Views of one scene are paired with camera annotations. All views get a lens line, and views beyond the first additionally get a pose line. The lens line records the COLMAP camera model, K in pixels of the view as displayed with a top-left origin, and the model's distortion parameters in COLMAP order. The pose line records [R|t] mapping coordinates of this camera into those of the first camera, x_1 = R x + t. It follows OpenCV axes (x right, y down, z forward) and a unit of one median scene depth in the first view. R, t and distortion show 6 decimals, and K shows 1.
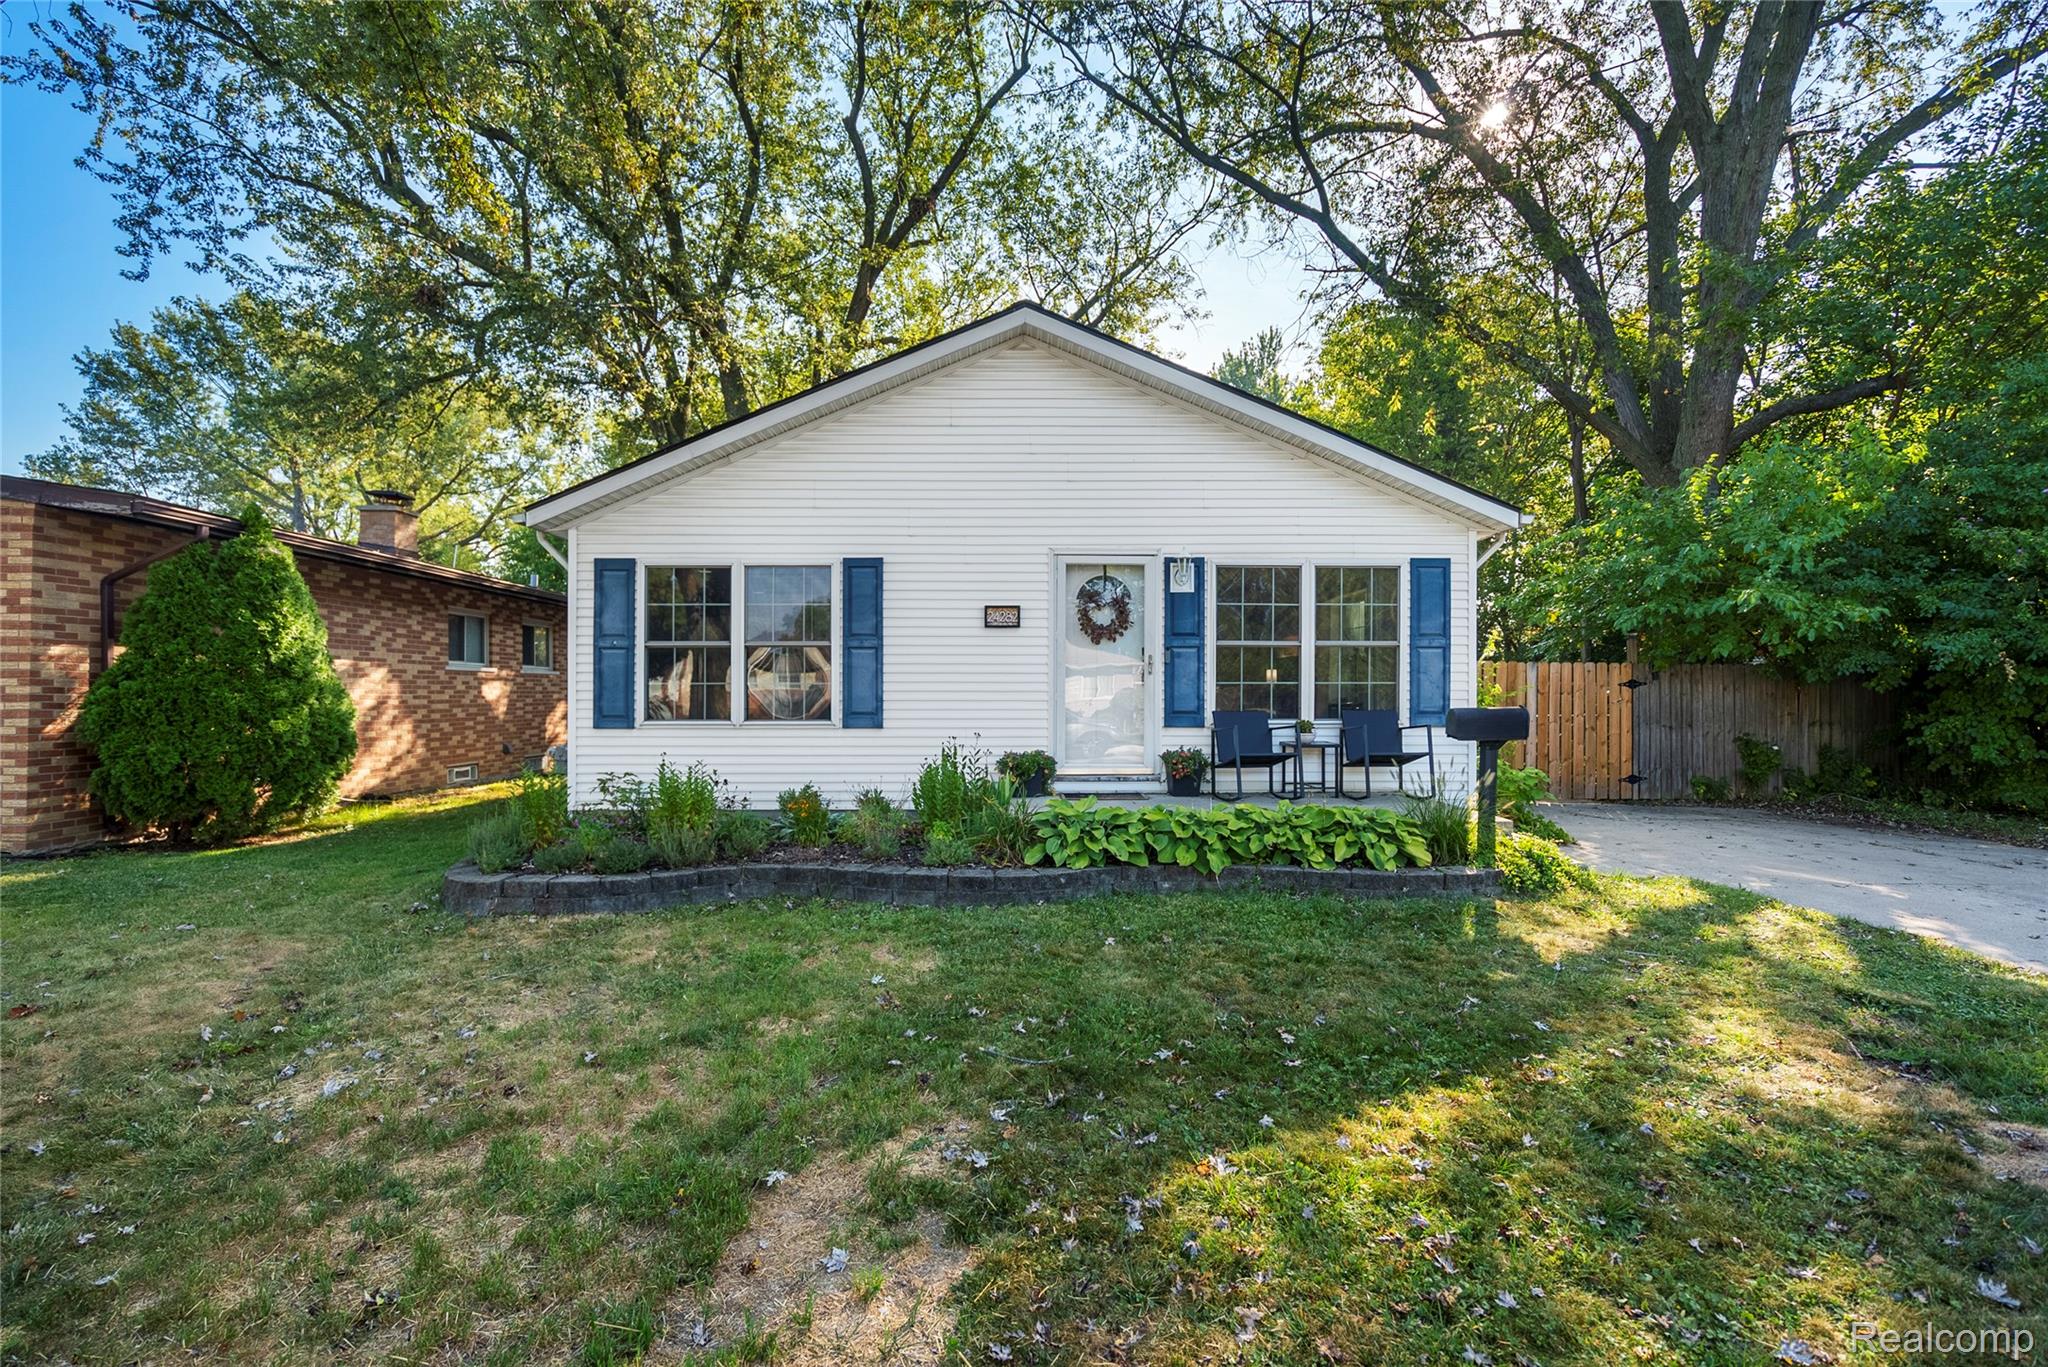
lens RADIAL K [[932.6, 0, 1044.6], [0, 932.6, 682.4], [0, 0, 1]] dist [-0.007800, 0.004384]
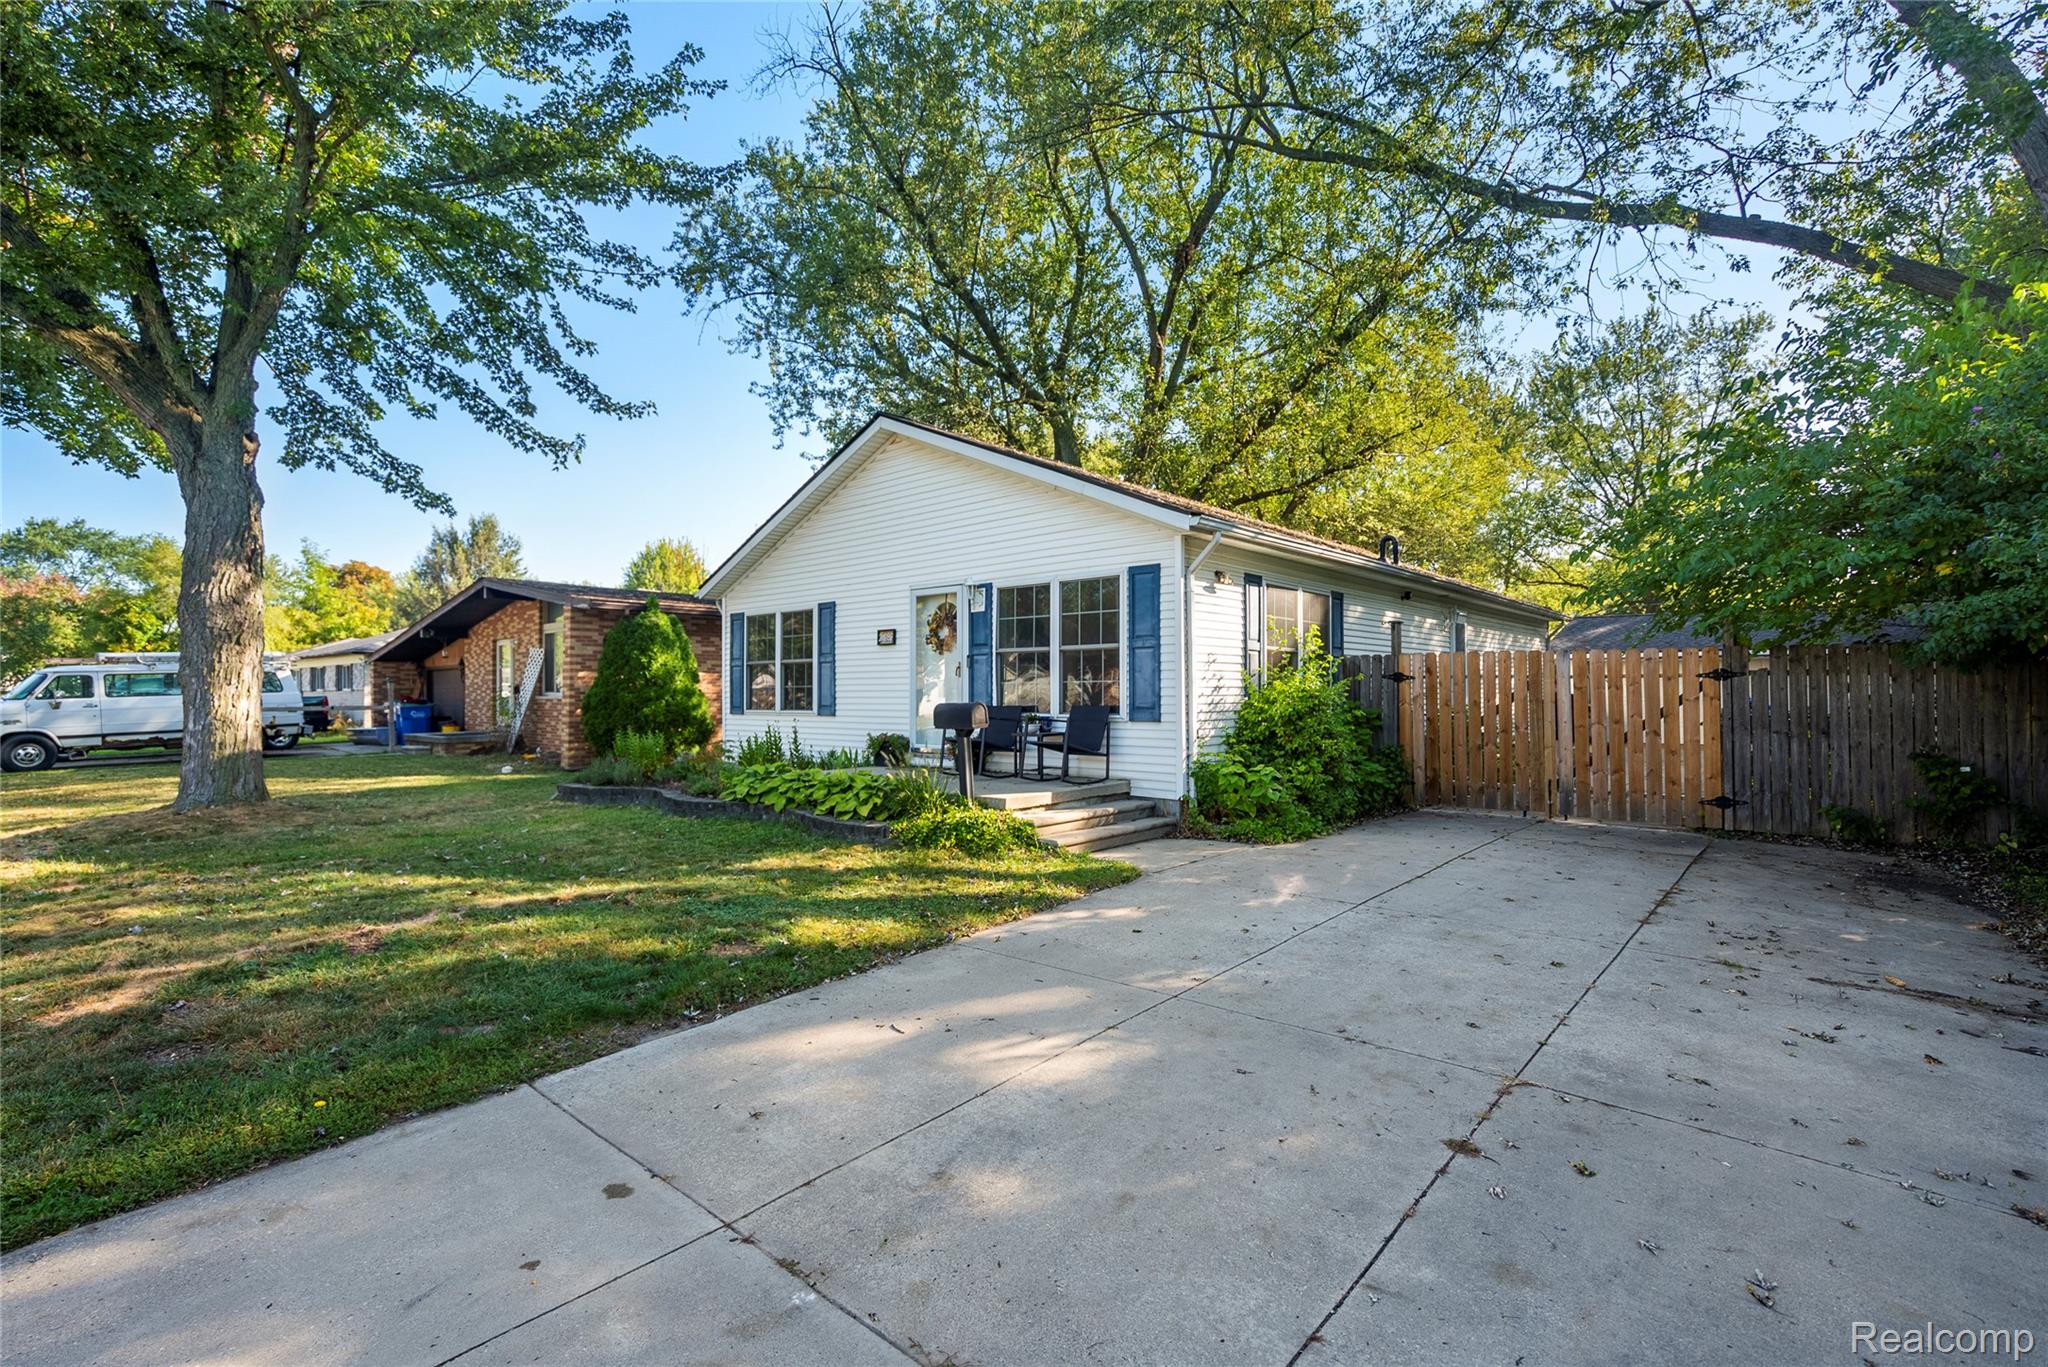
lens RADIAL K [[932.6, 0, 1025.0], [0, 932.6, 694.2], [0, 0, 1]] dist [-0.007800, 0.004384]
pose [[0.734306, -0.003053, -0.678812, 1.055050], [0.013299, 0.999863, 0.009889, 0.003865], [0.678688, -0.016289, 0.734246, 0.109975]]
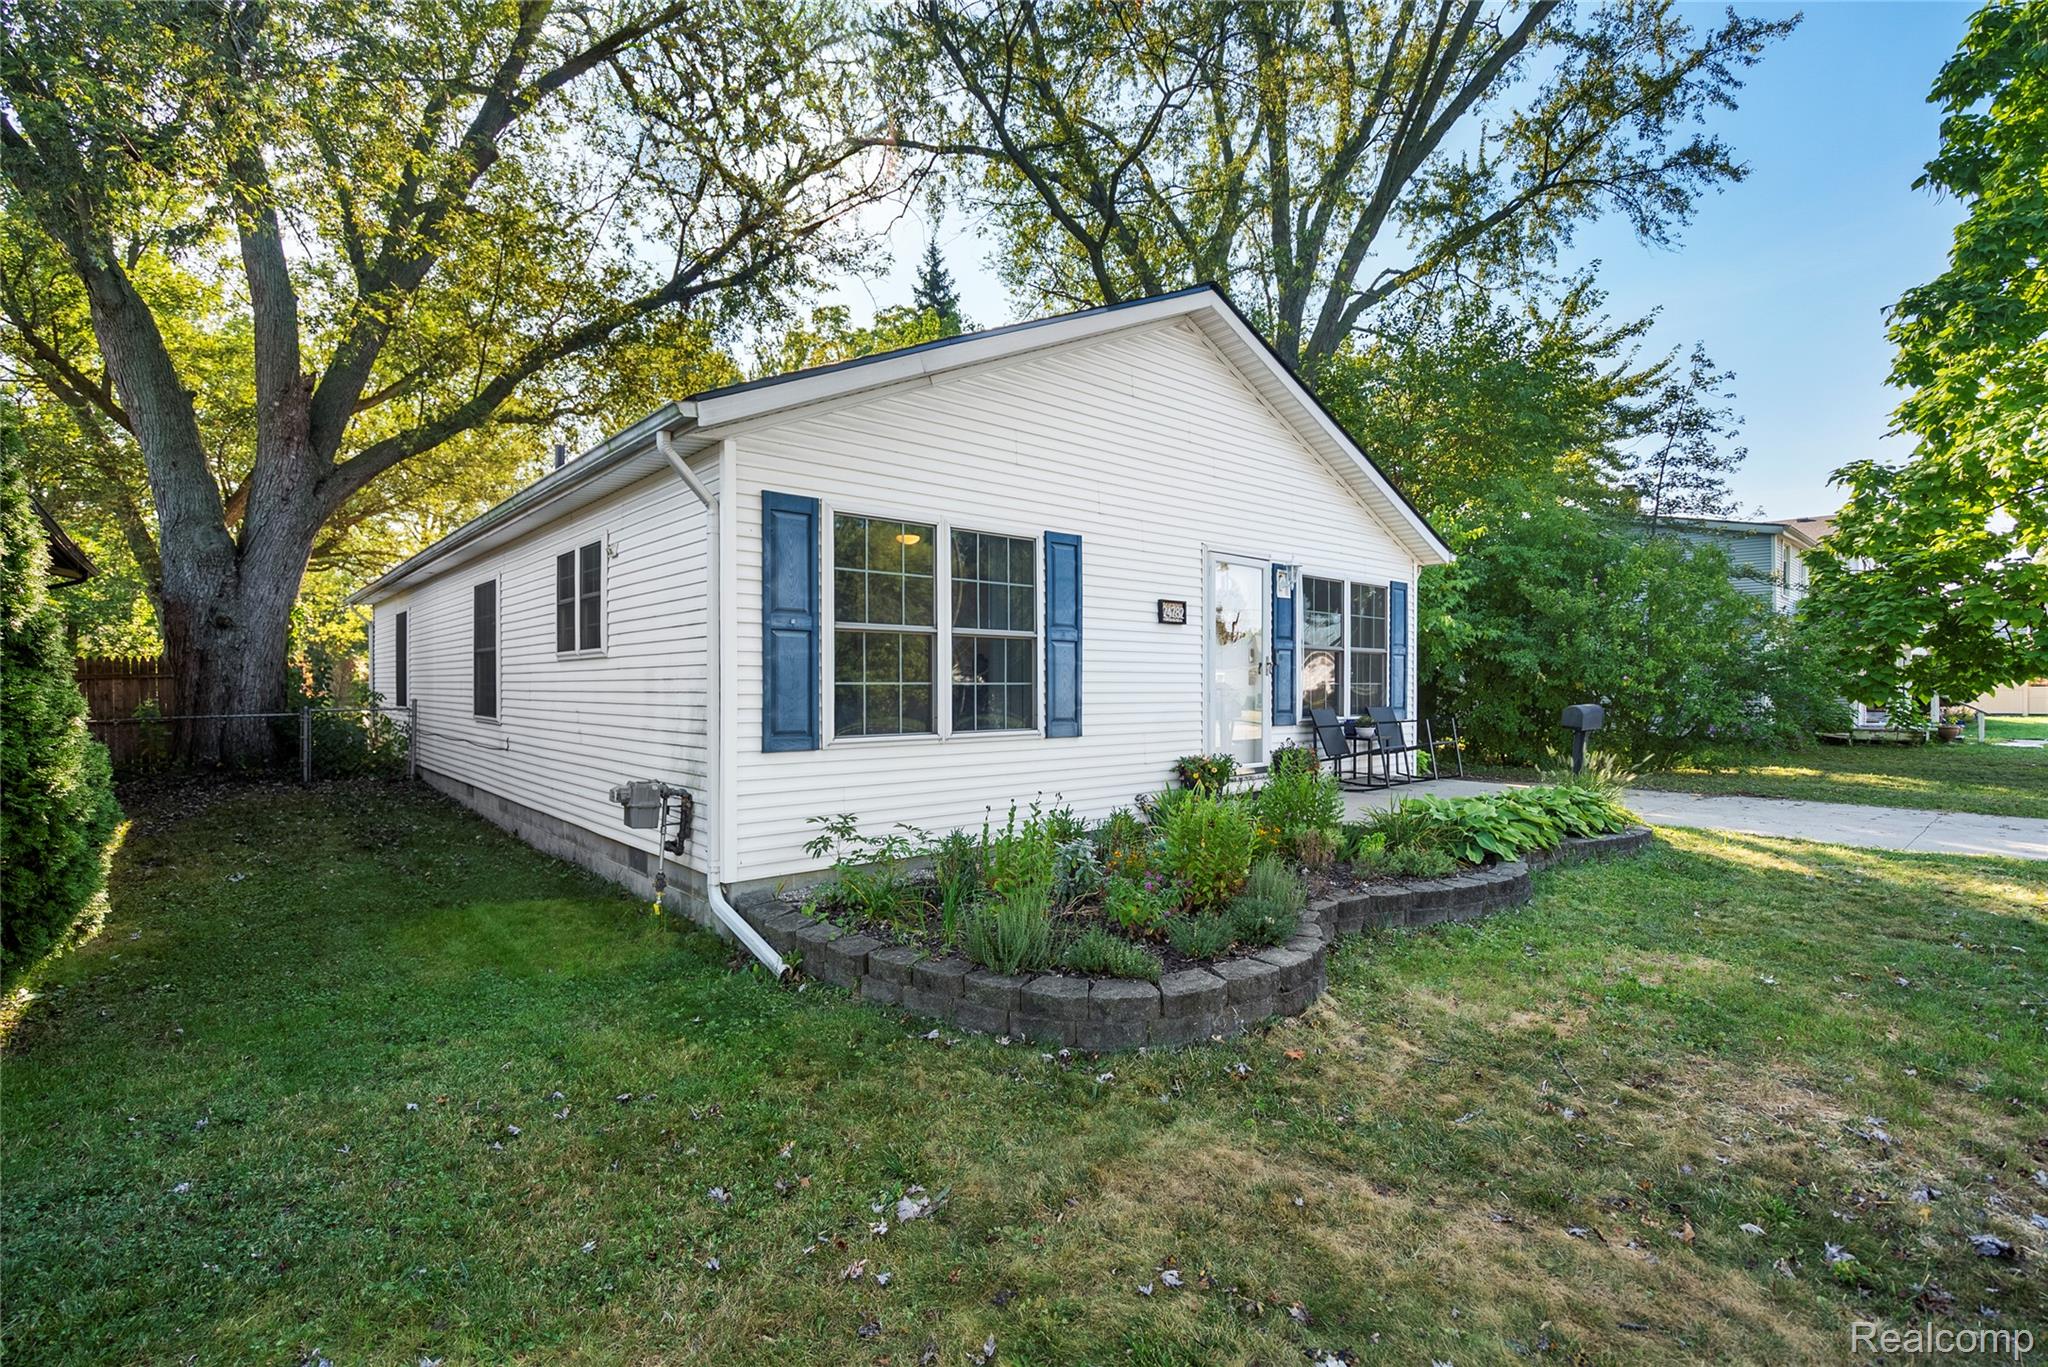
lens RADIAL K [[932.6, 0, 1028.2], [0, 932.6, 680.3], [0, 0, 1]] dist [-0.007800, 0.004384]
pose [[0.758753, 0.002969, 0.651371, -0.761942], [-0.014137, 0.999829, 0.011911, -0.011544], [-0.651225, -0.018246, 0.758666, 0.384184]]
